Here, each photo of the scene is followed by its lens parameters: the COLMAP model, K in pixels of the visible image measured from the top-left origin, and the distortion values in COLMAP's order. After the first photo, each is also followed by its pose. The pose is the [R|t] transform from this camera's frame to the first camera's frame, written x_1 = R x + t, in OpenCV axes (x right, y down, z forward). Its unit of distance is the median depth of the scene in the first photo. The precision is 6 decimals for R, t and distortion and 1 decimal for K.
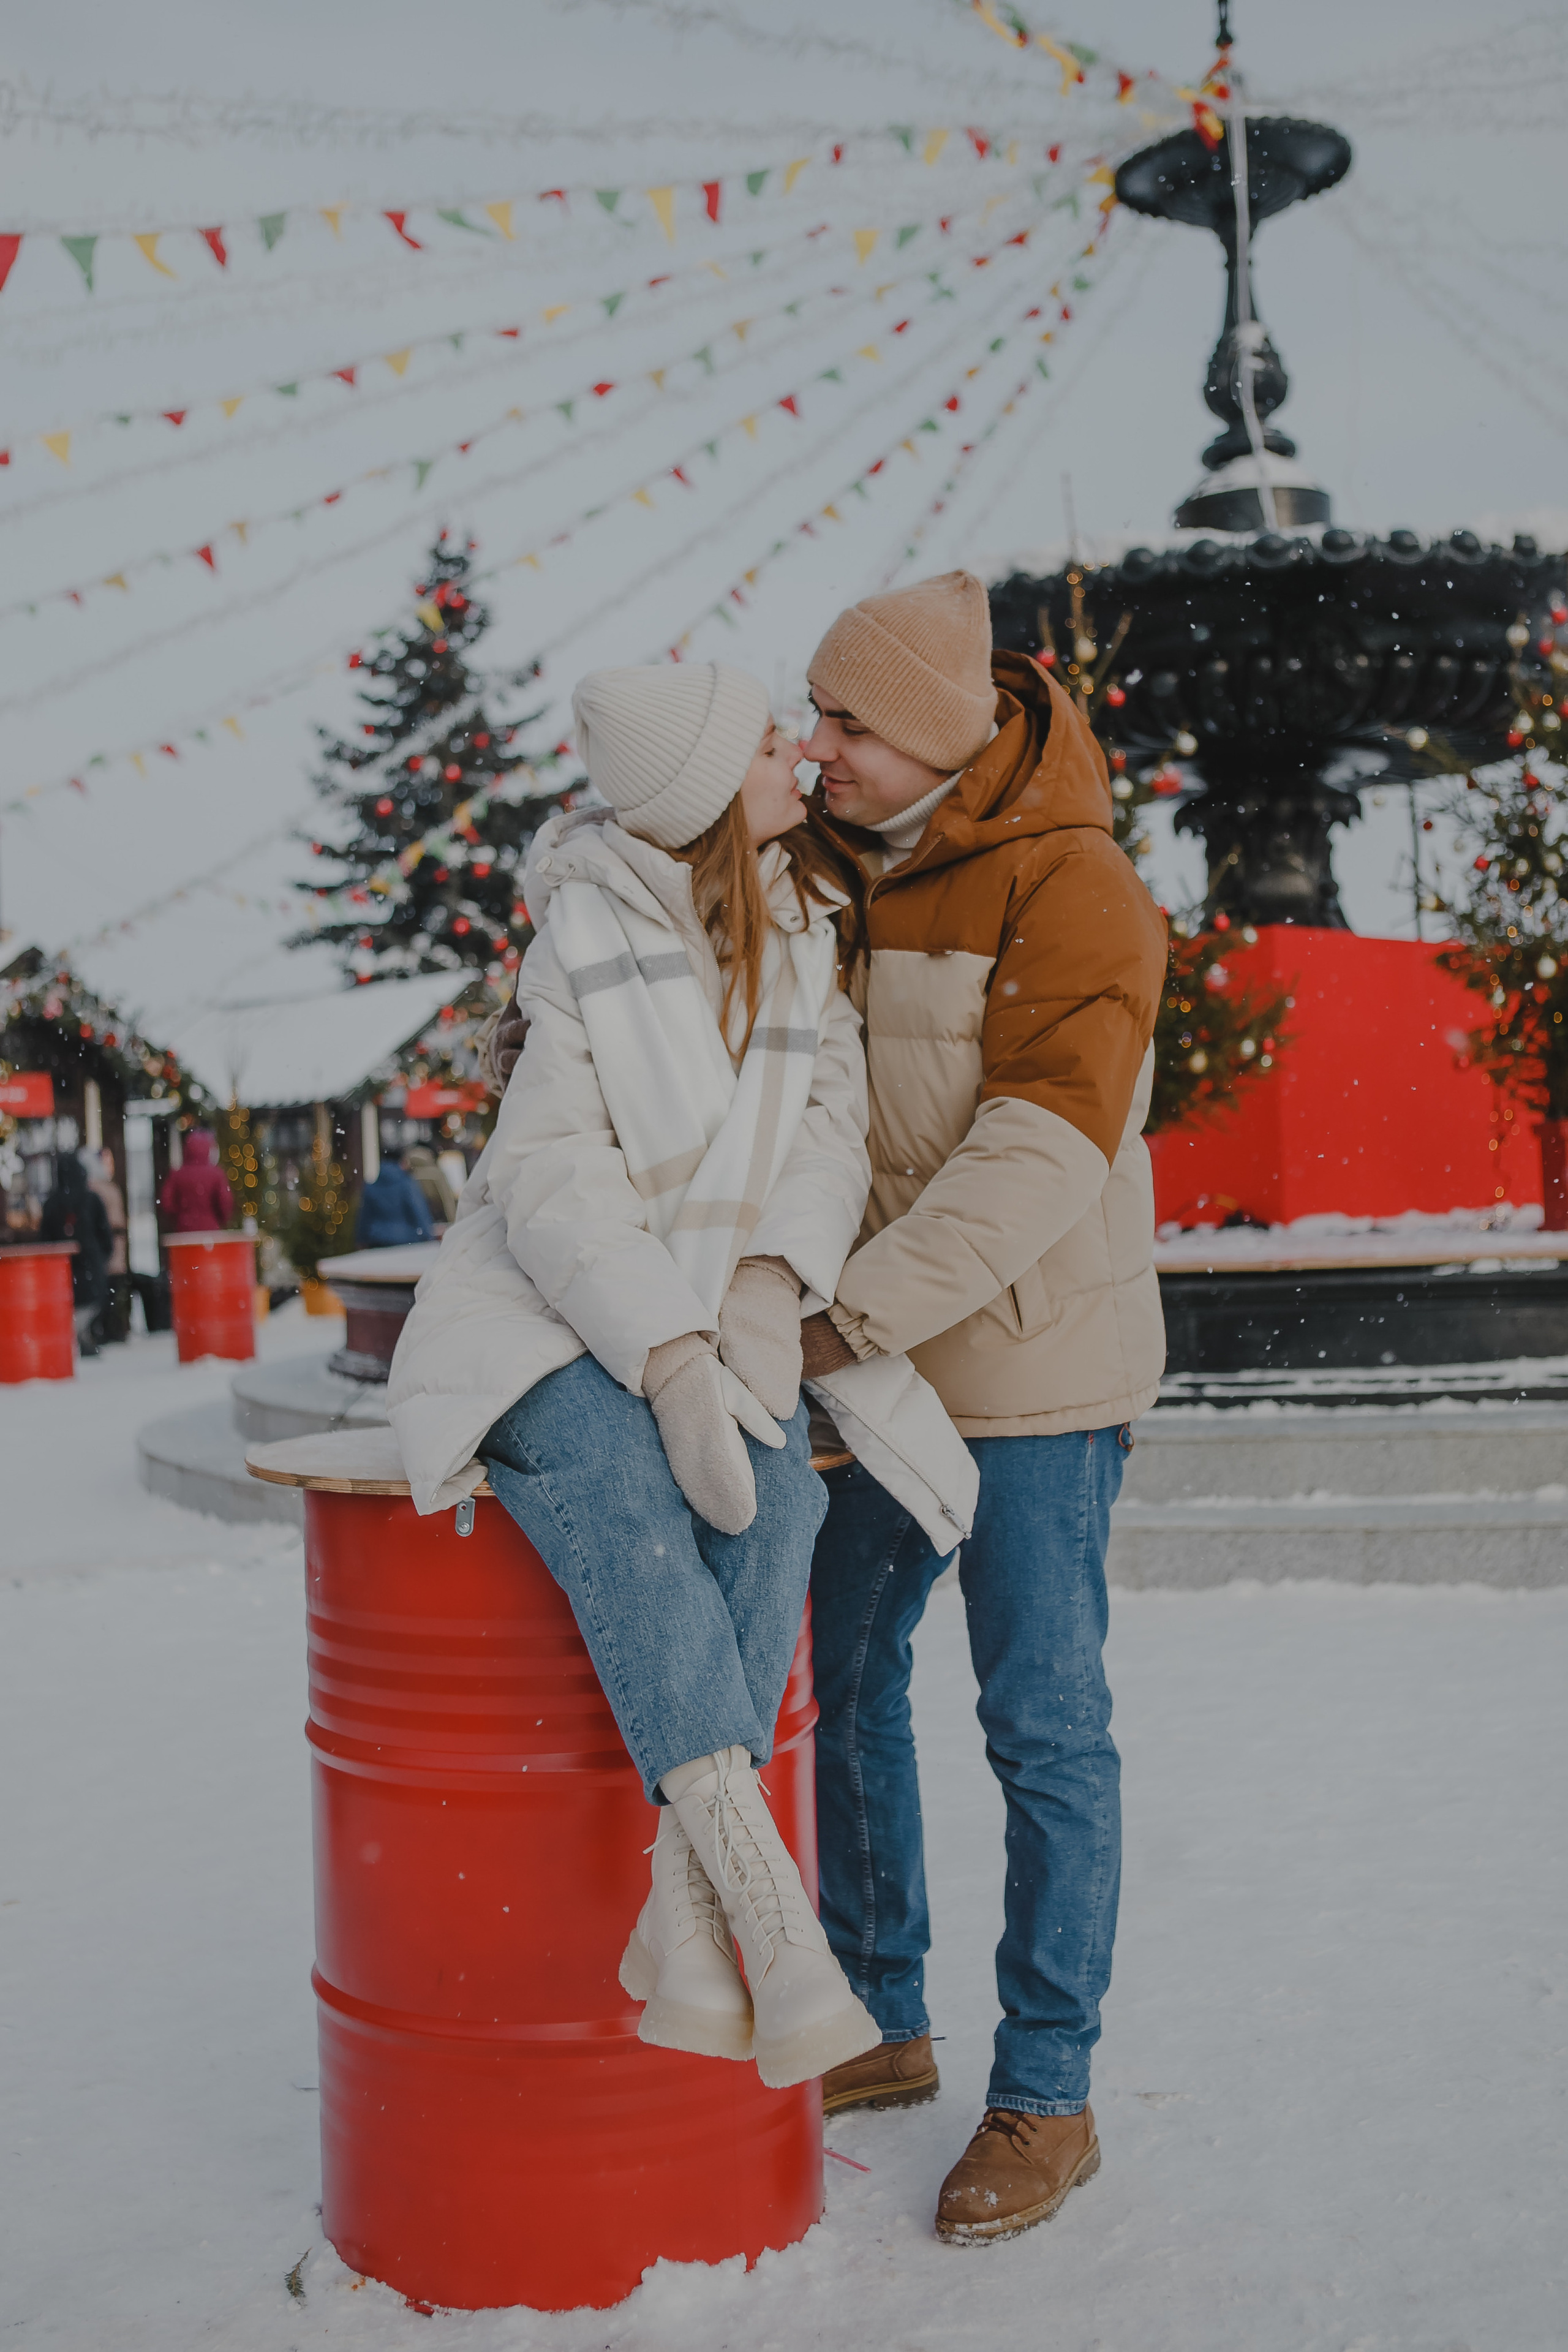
lens RADIAL K [[2624.4, 0, 844.3], [0, 2624.4, 1174.0], [0, 0, 1]] dist [-0.010955, 0.000000]
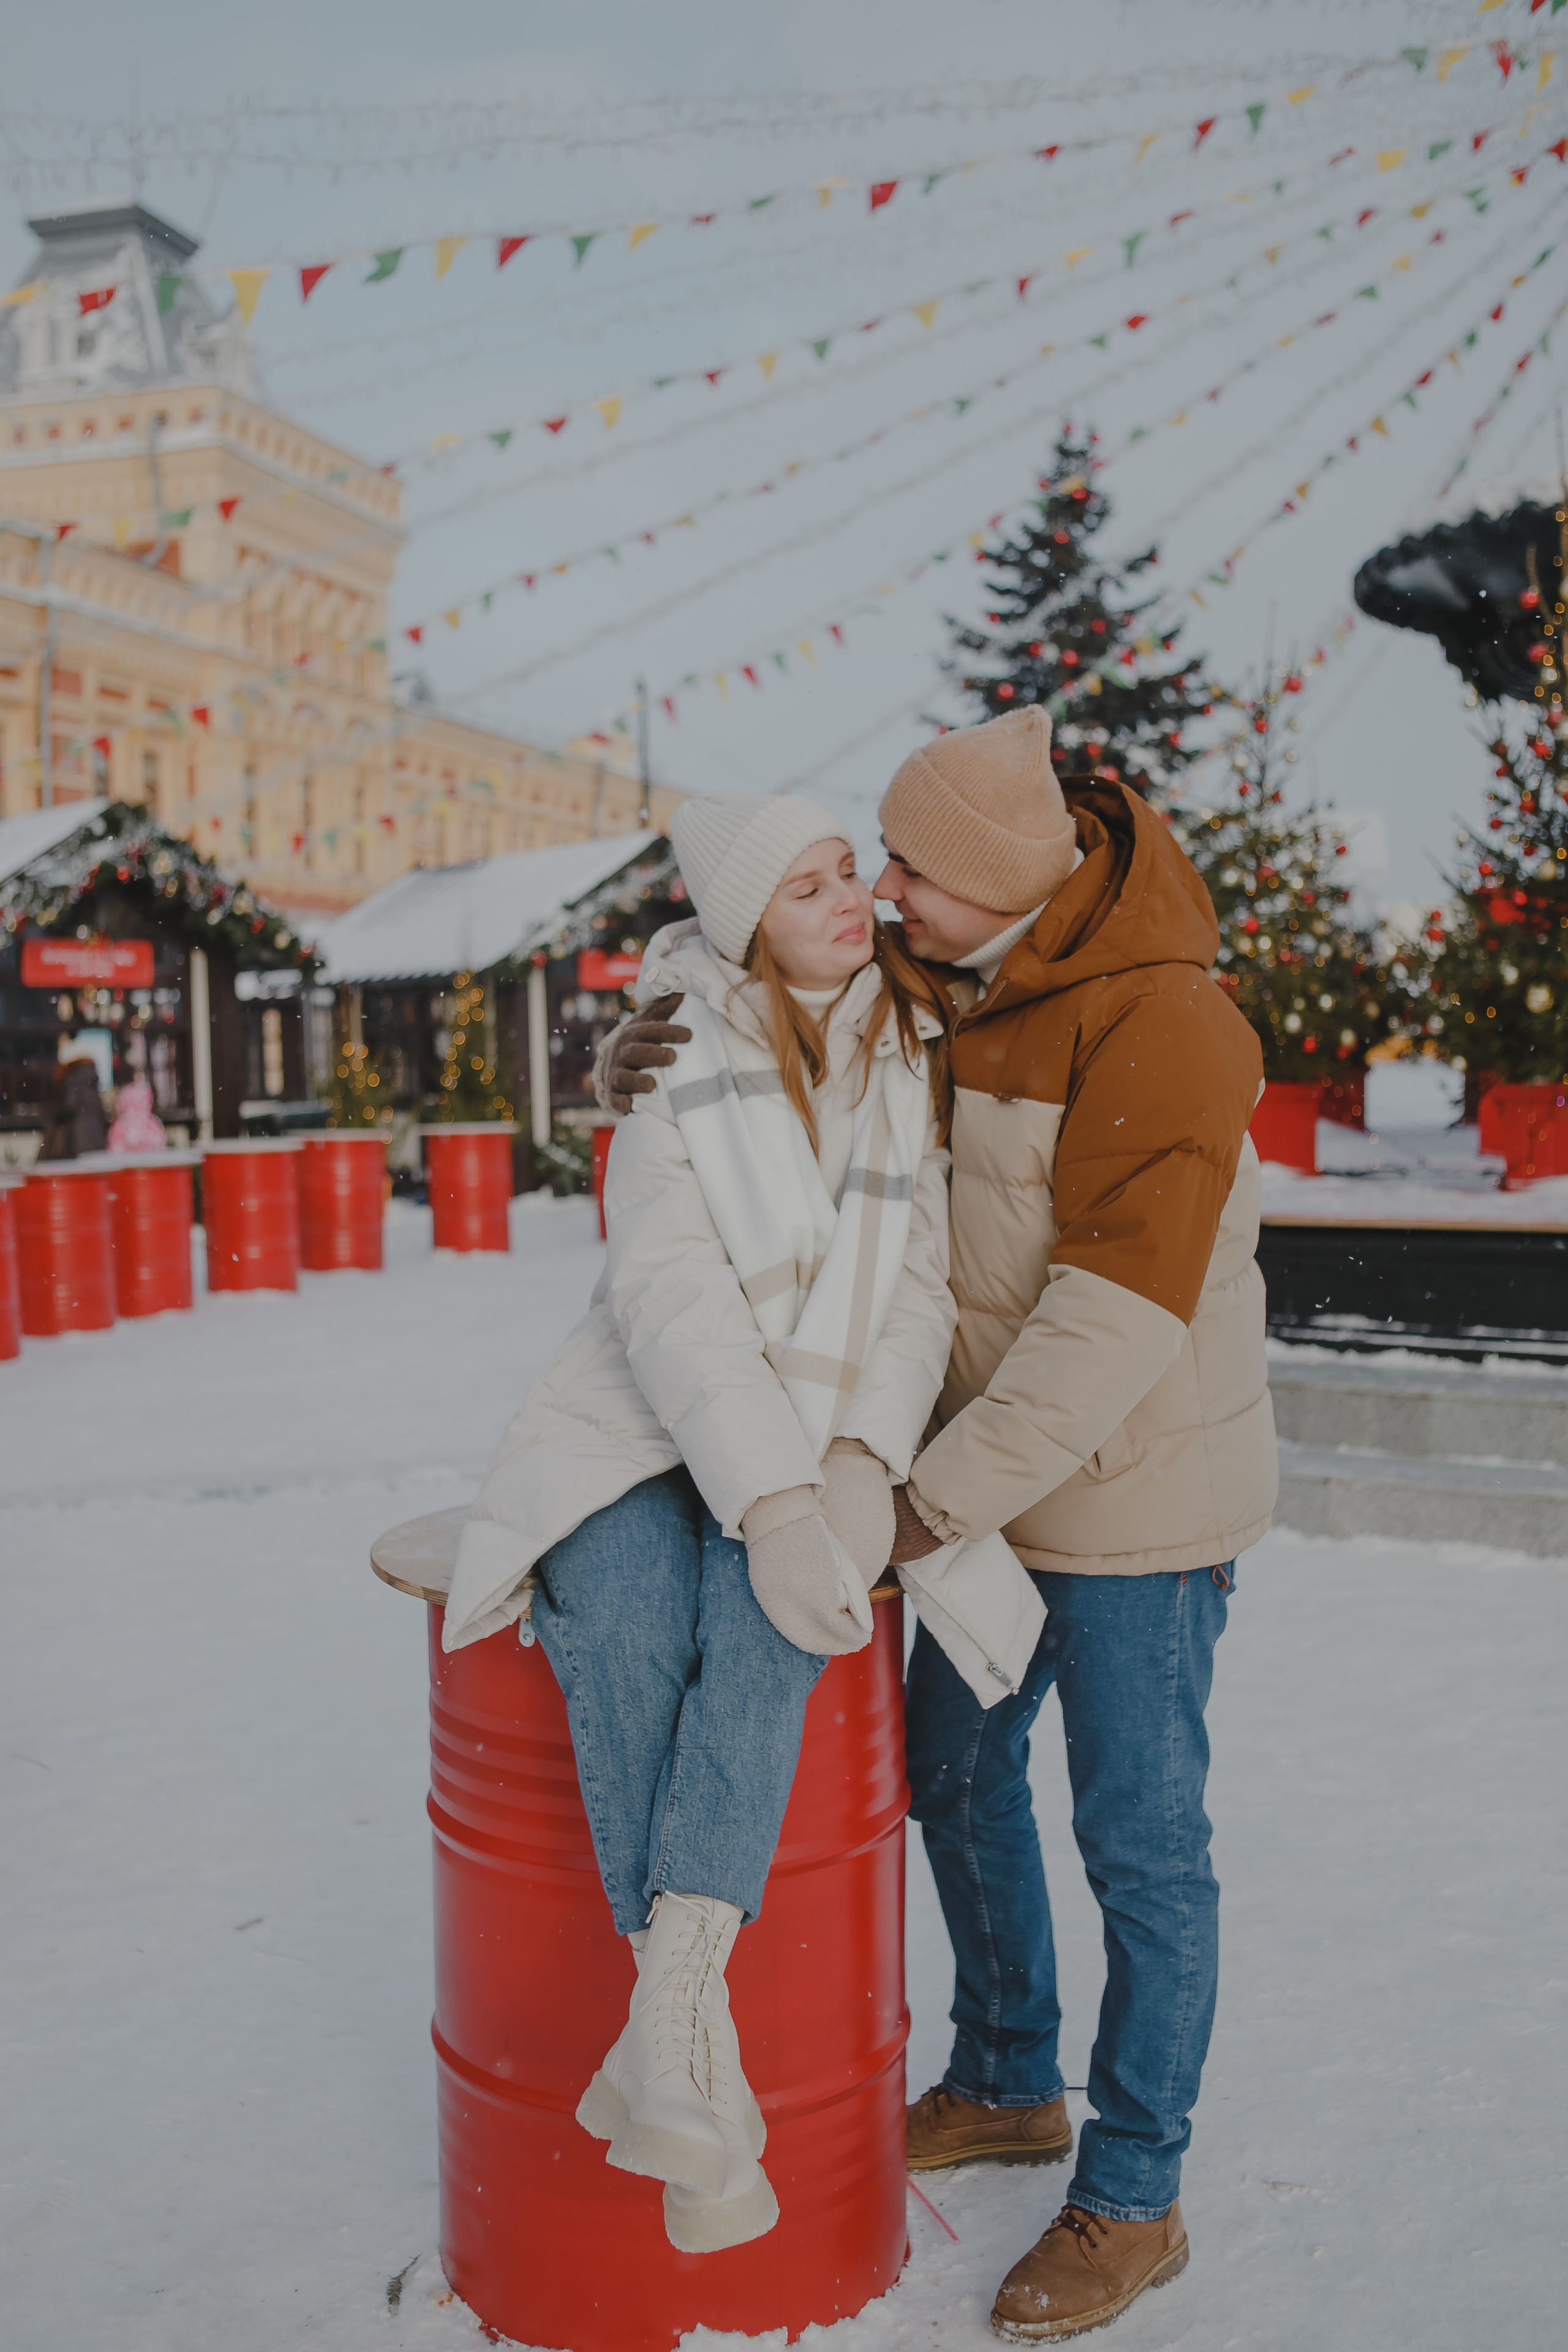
lens RADIAL K [[2444.5, 0, 802.0], [0, 2444.5, 1237.8], [0, 0, 1]] dist [-0.029721, 0.000000]
pose [[0.964693, 0.043929, -0.259687, 0.176590], [-0.020987, 0.995678, 0.090467, -0.100223], [0.262539, -0.081823, 0.961446, 0.081300]]
